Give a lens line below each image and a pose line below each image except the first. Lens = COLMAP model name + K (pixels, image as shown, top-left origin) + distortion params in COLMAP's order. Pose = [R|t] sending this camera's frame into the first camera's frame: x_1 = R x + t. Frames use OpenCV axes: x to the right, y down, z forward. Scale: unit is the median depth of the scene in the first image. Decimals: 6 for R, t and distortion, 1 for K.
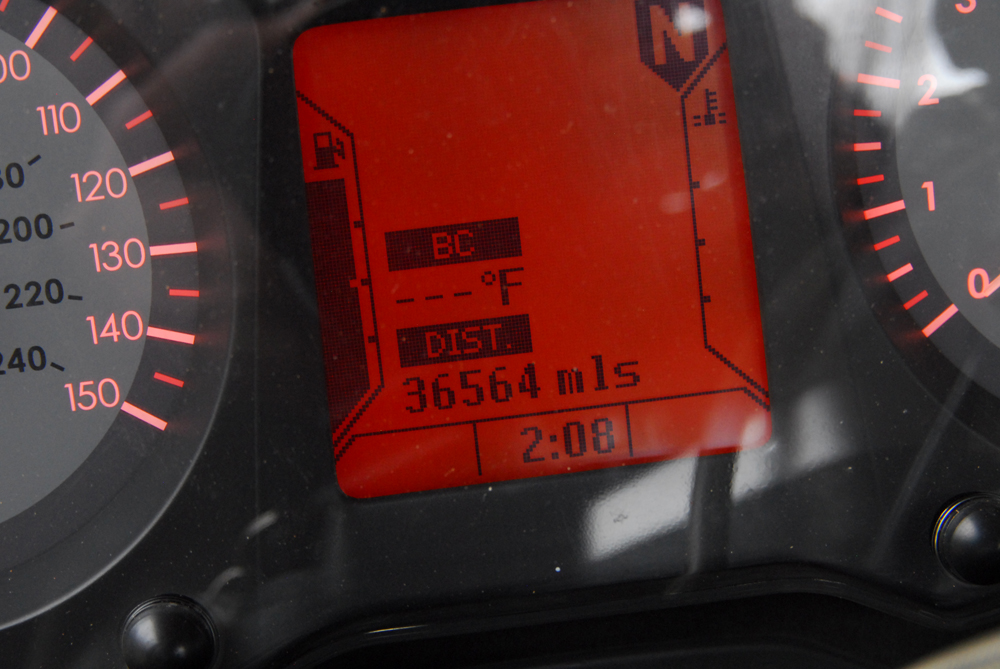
lens RADIAL K [[1950.1, 0, 500.7], [0, 1950.1, 332.5], [0, 0, 1]] dist [-0.027372, 0.000000]
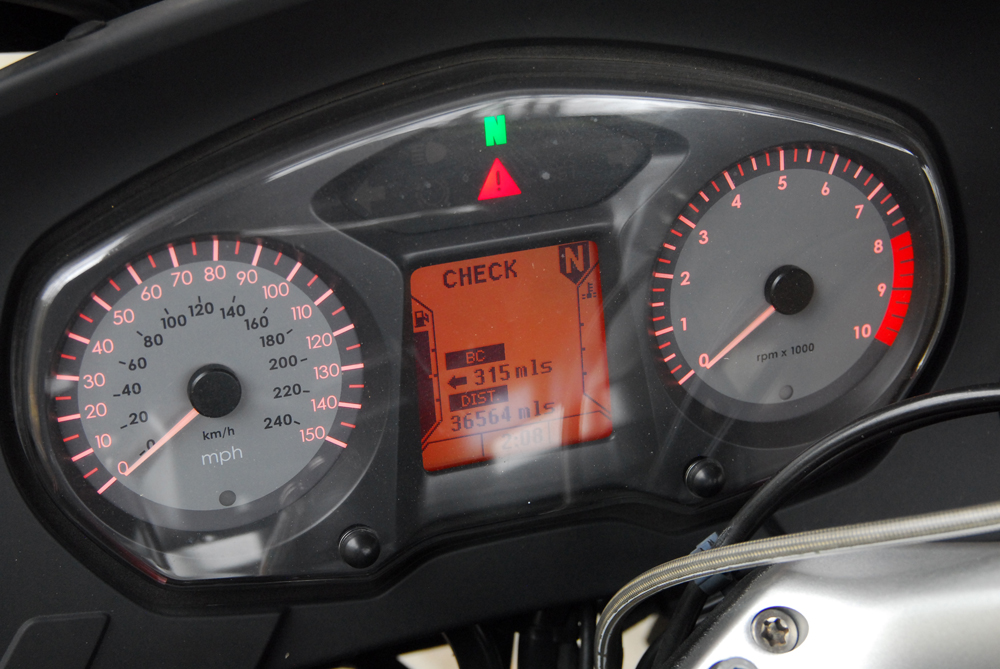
lens RADIAL K [[1950.1, 0, 499.8], [0, 1950.1, 335.5], [0, 0, 1]] dist [-0.027372, 0.000000]
pose [[0.972122, -0.045597, 0.230000, -0.500120], [0.009374, 0.987683, 0.156186, -0.410363], [-0.234289, -0.149676, 0.960576, -1.098365]]
